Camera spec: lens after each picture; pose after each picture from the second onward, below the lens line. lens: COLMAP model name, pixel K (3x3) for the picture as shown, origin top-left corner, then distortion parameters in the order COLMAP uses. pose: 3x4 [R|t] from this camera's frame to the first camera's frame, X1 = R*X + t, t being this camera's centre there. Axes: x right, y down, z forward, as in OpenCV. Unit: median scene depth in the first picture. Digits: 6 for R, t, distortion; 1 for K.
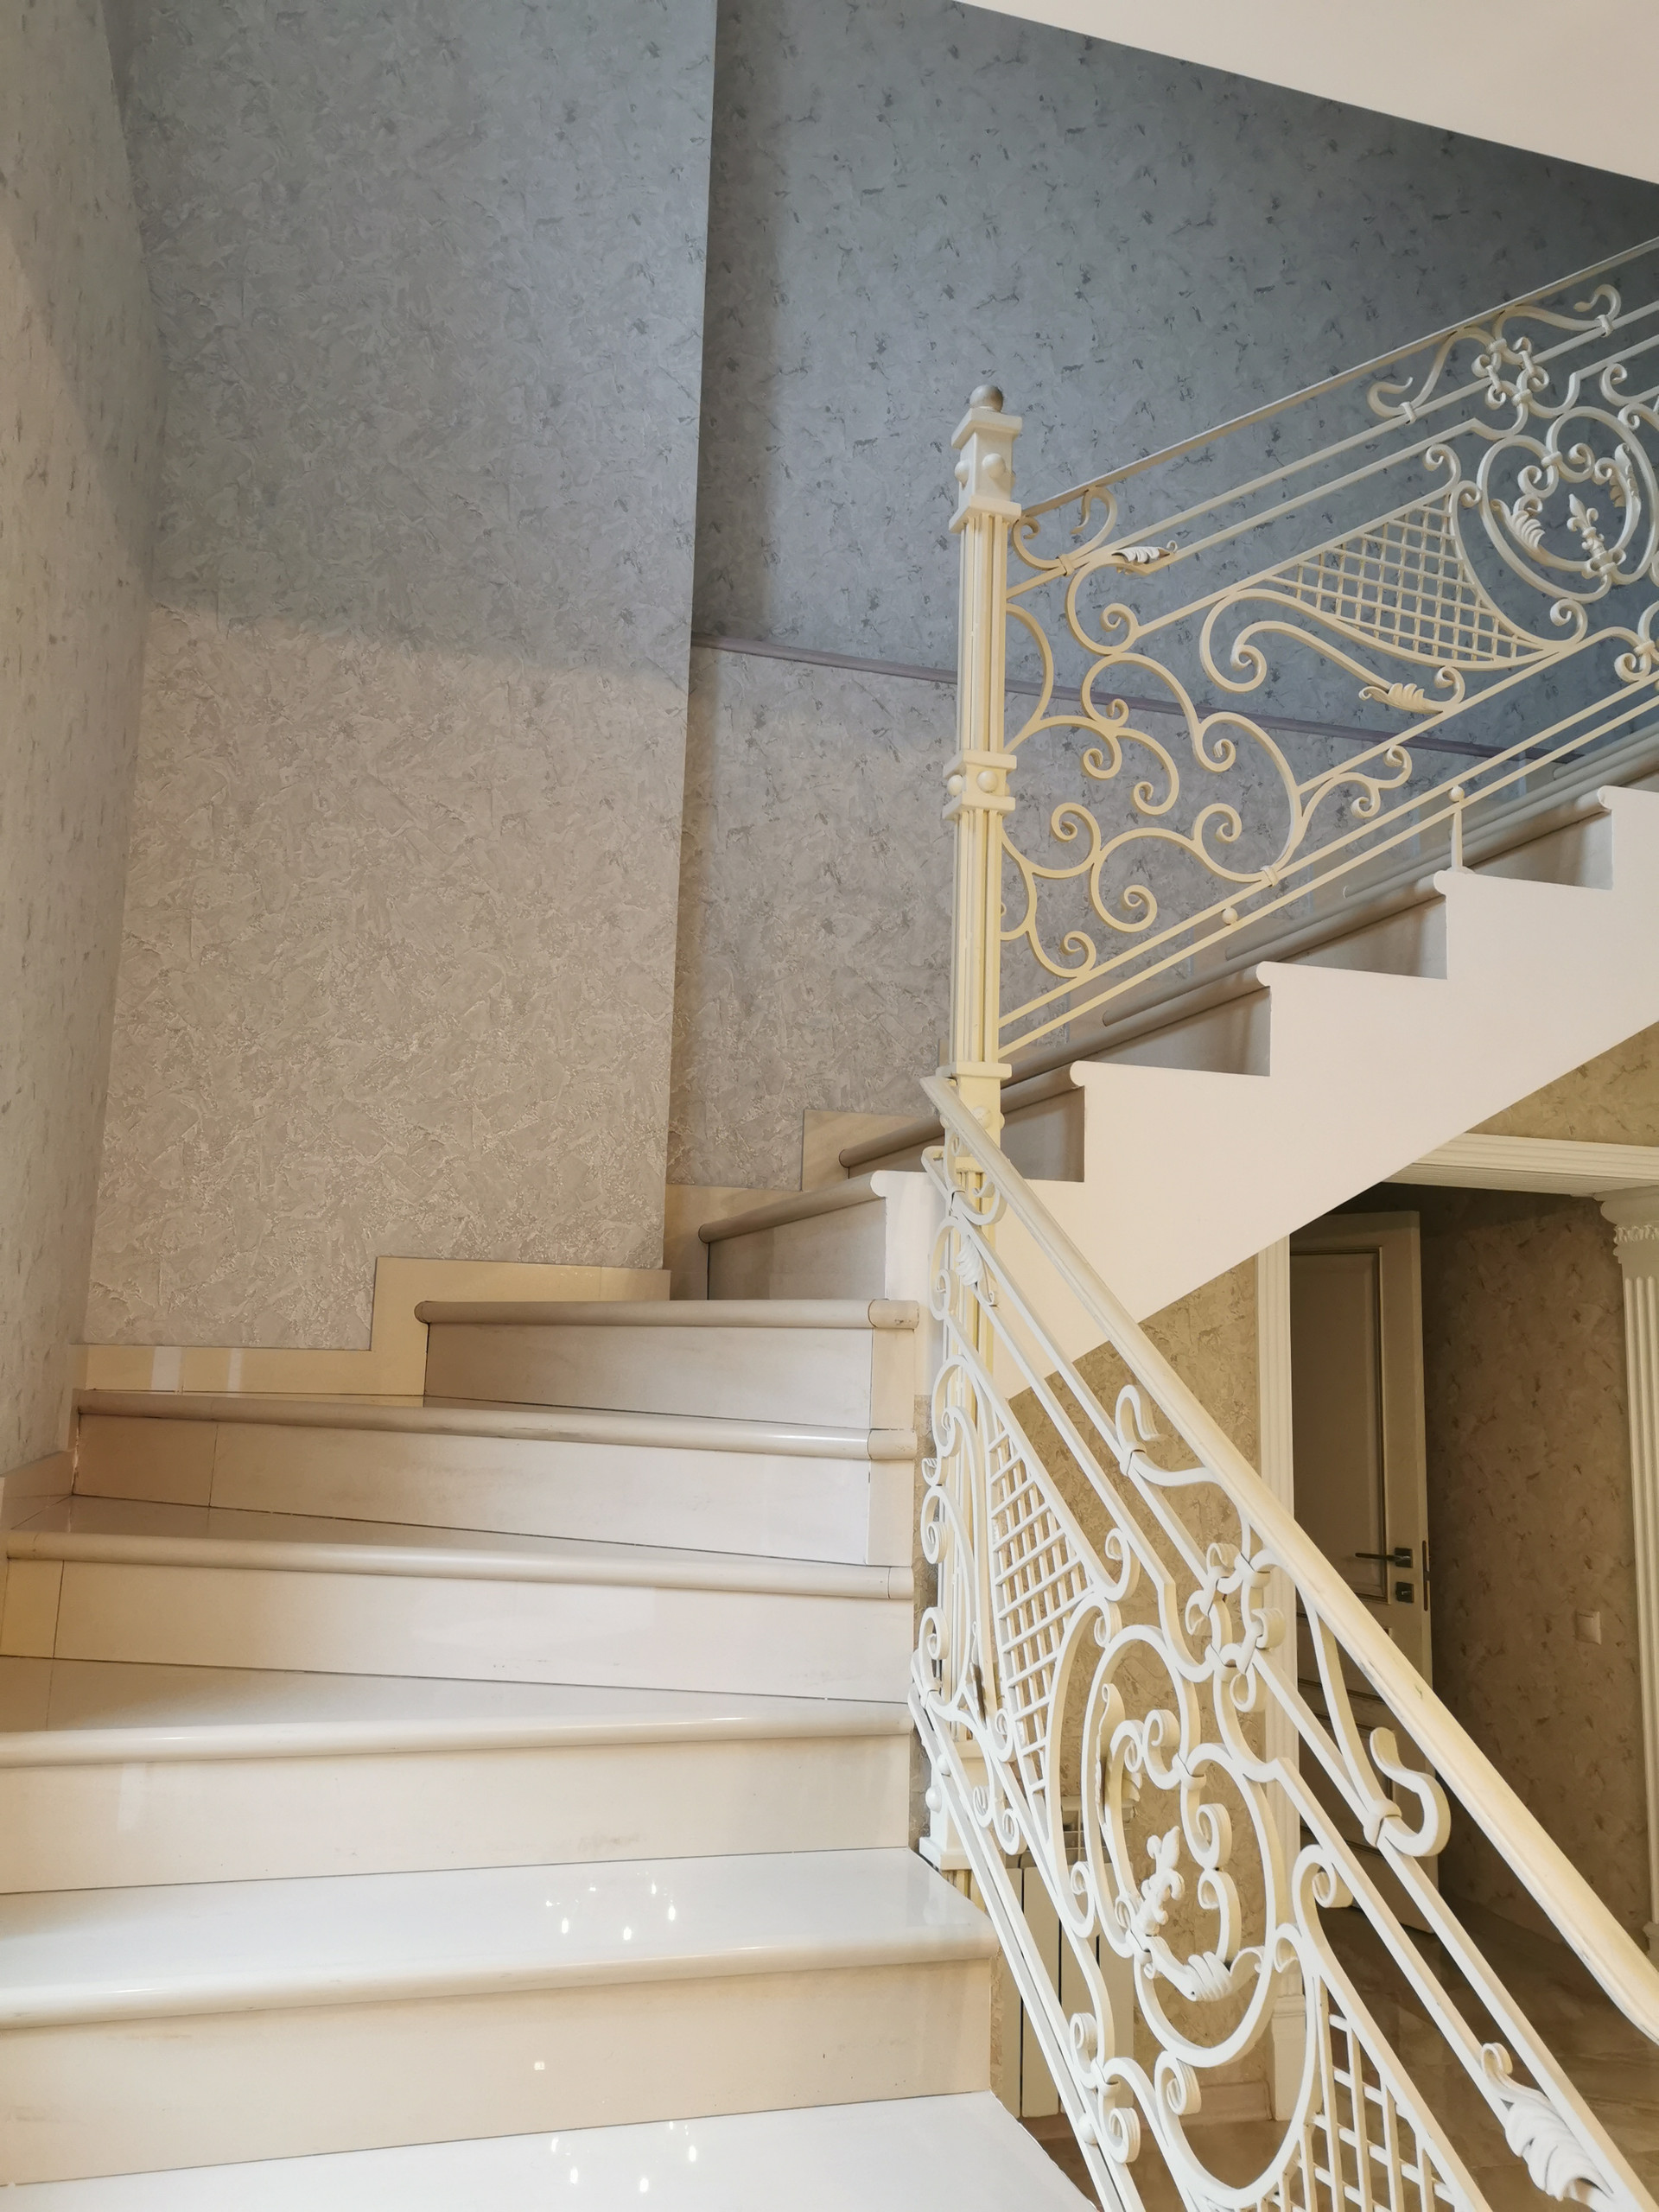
lens RADIAL K [[1707.0, 0, 829.5], [0, 1707.0, 1106.0], [0, 0, 1]] dist [0.054390, -0.029310]
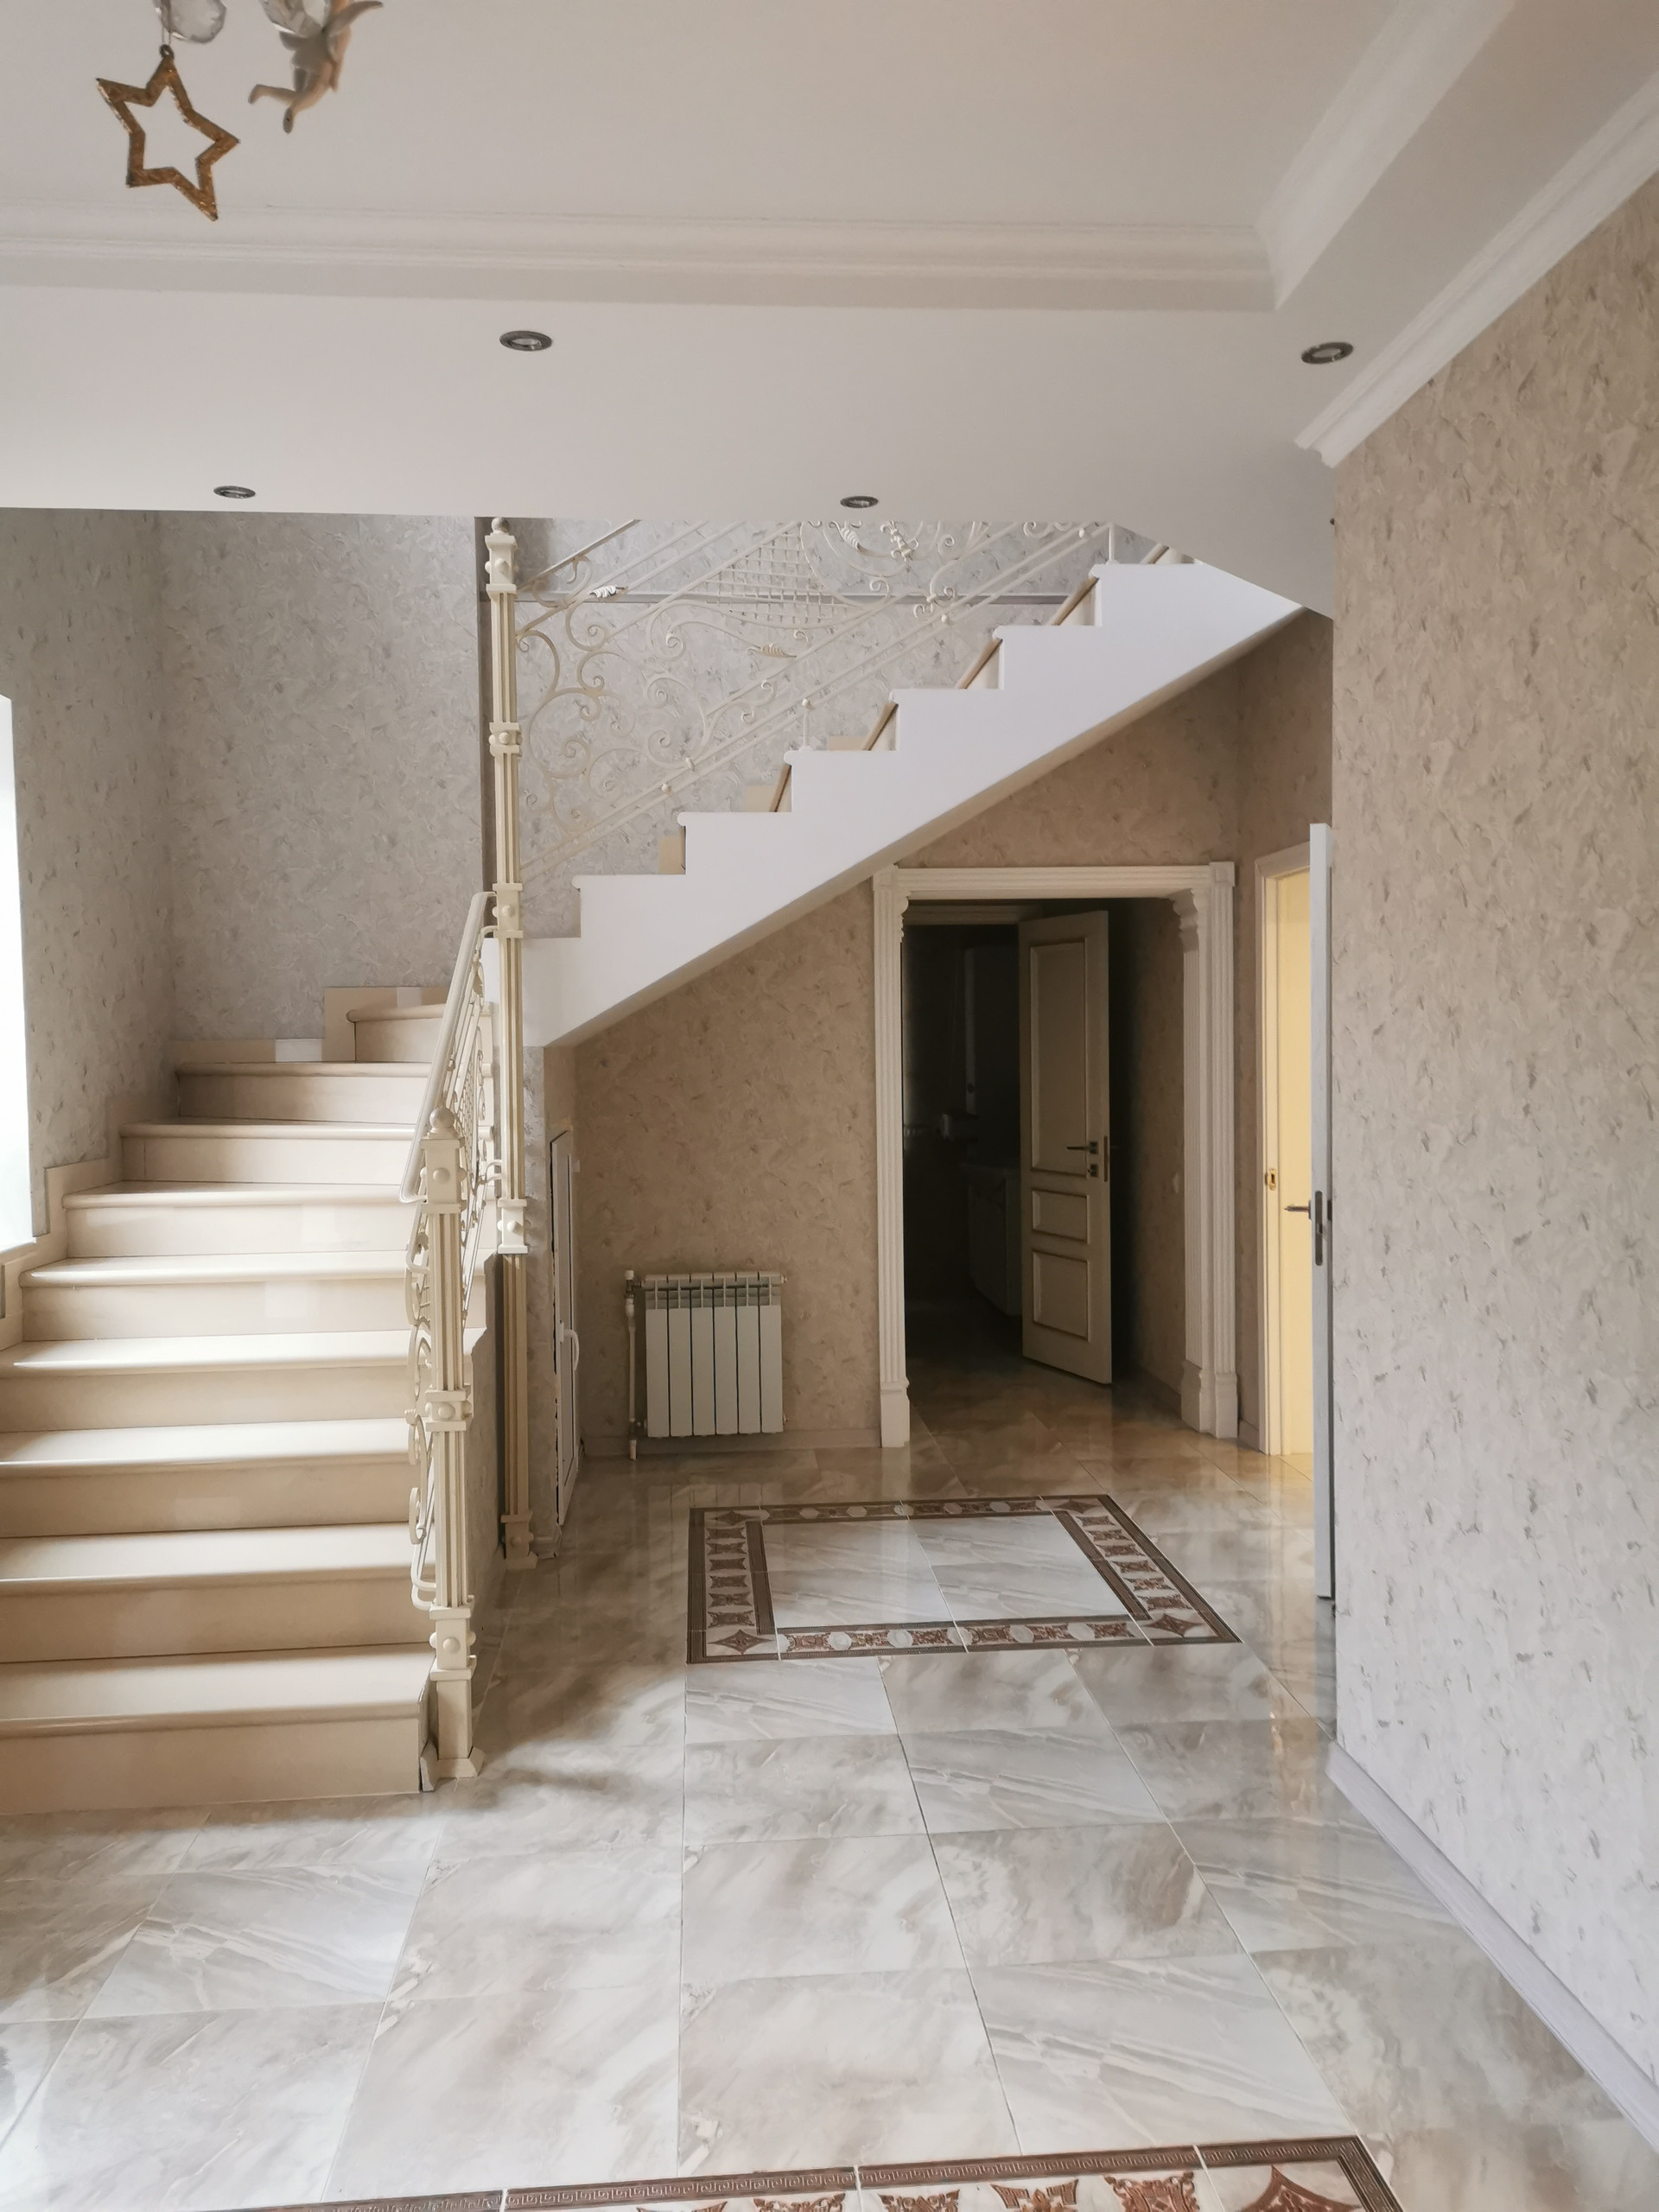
lens RADIAL K [[1707.0, 0, 829.5], [0, 1707.0, 1106.0], [0, 0, 1]] dist [0.054390, -0.029310]
pose [[0.972229, -0.031944, -0.231843, 0.638148], [0.074676, 0.981200, 0.177961, -0.068837], [0.221799, -0.190332, 0.956336, -0.614817]]
